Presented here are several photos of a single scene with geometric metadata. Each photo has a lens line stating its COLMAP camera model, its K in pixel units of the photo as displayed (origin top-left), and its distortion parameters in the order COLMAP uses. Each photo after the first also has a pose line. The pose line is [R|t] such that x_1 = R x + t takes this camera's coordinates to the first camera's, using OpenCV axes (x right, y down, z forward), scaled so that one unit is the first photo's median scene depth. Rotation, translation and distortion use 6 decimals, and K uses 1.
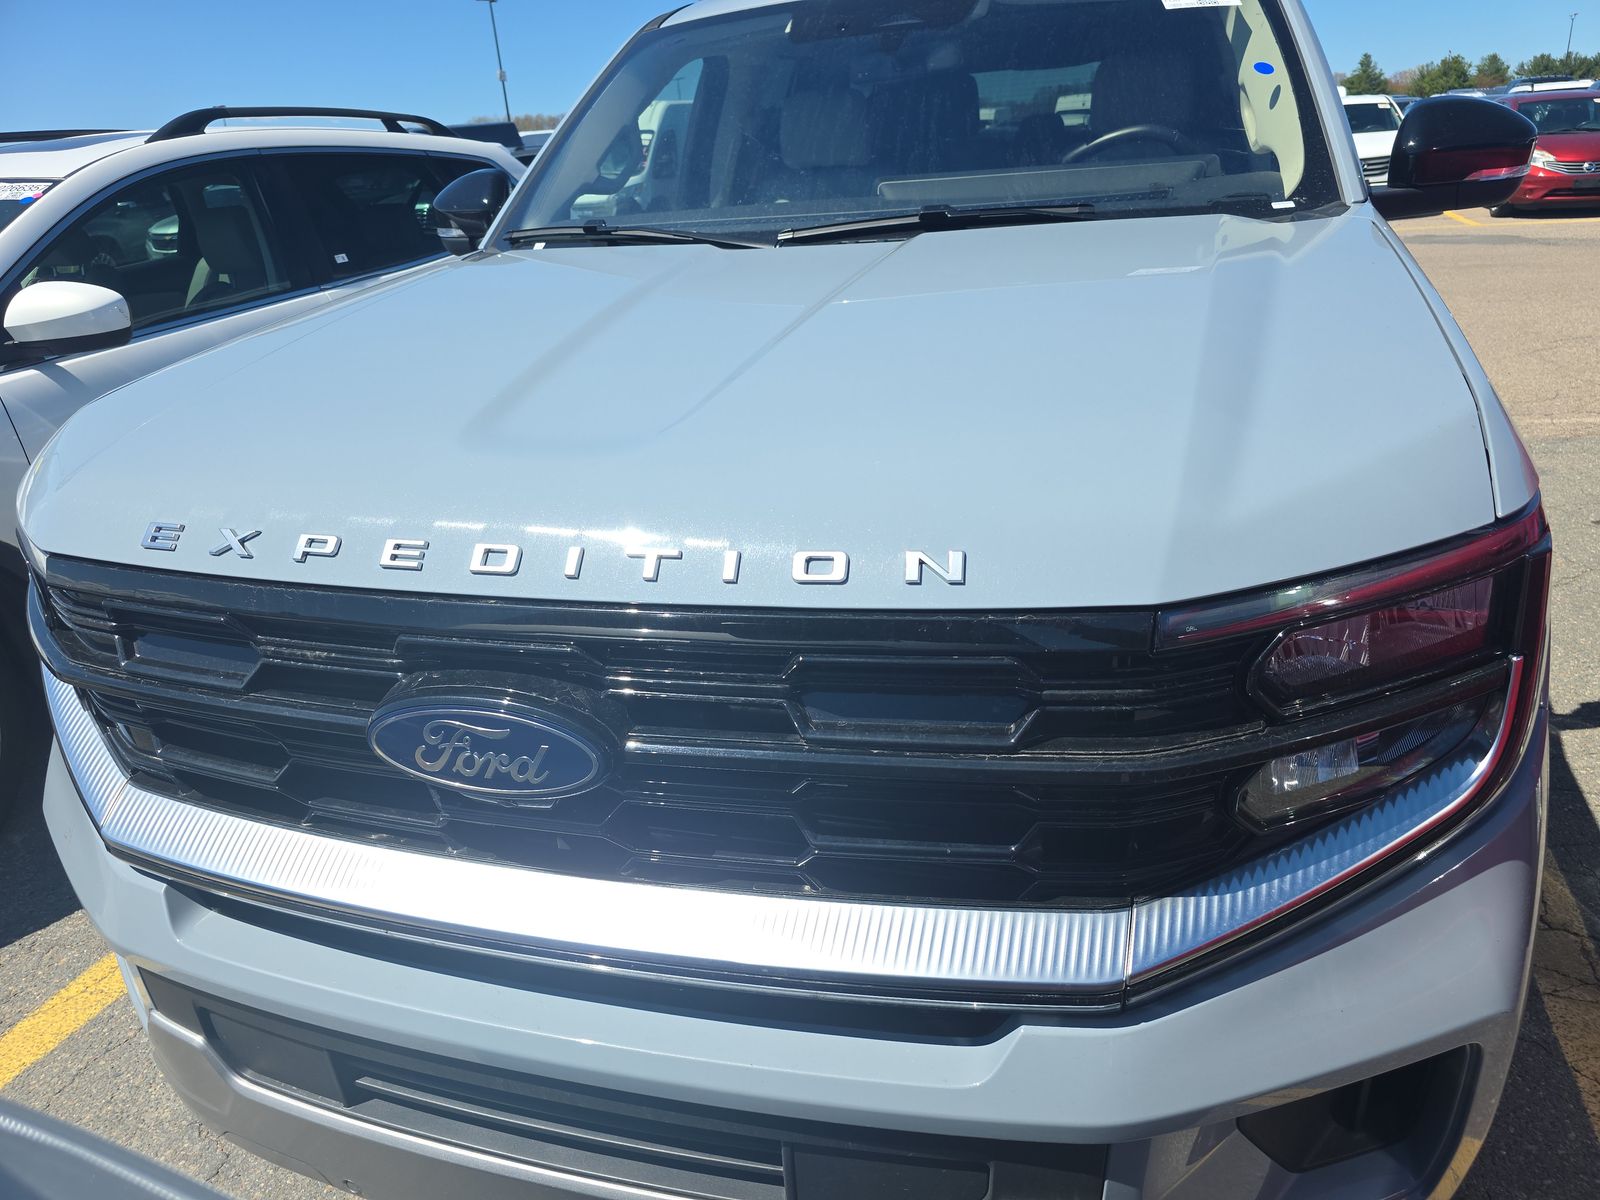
lens RADIAL K [[1068.2, 0, 800.4], [0, 1068.2, 605.8], [0, 0, 1]] dist [0.009220, -0.003465]
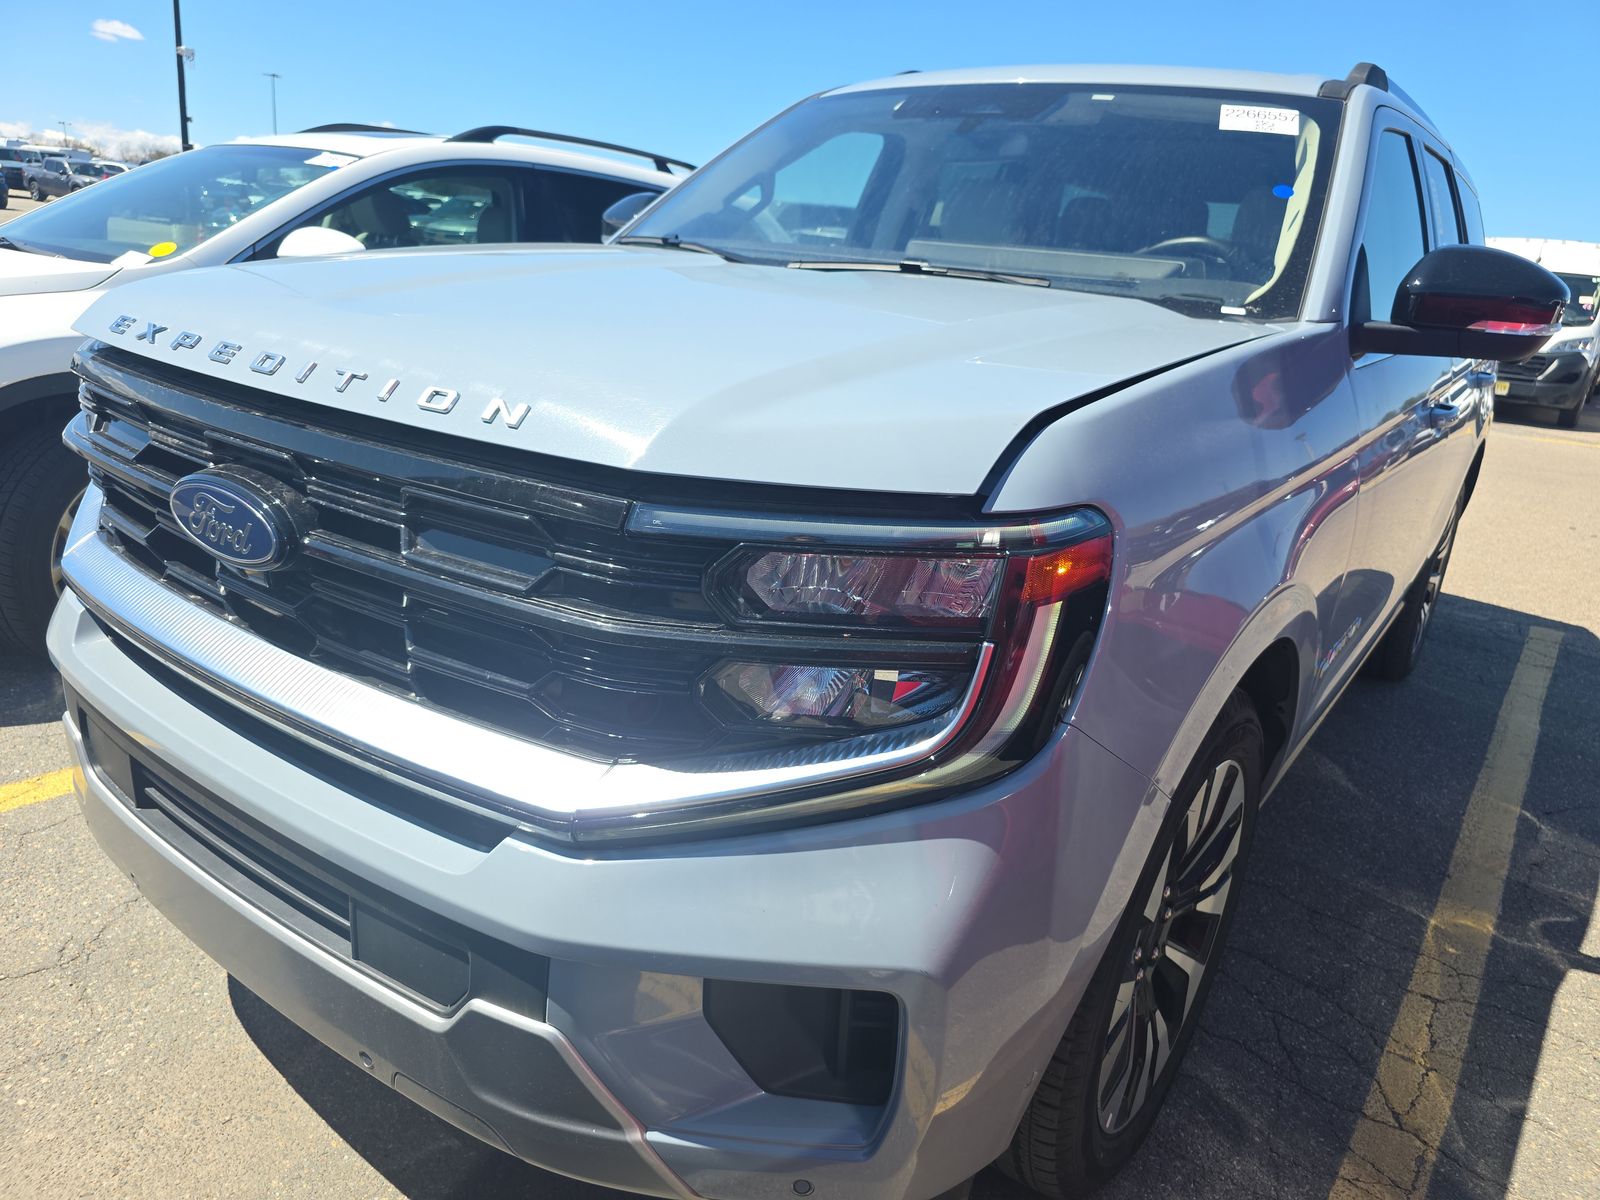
lens RADIAL K [[1068.2, 0, 802.8], [0, 1068.2, 600.4], [0, 0, 1]] dist [0.009220, -0.003465]
pose [[0.936811, 0.242092, -0.252541, 0.697240], [-0.263598, 0.963087, -0.054588, 0.105974], [0.230003, 0.117708, 0.966045, -0.099709]]
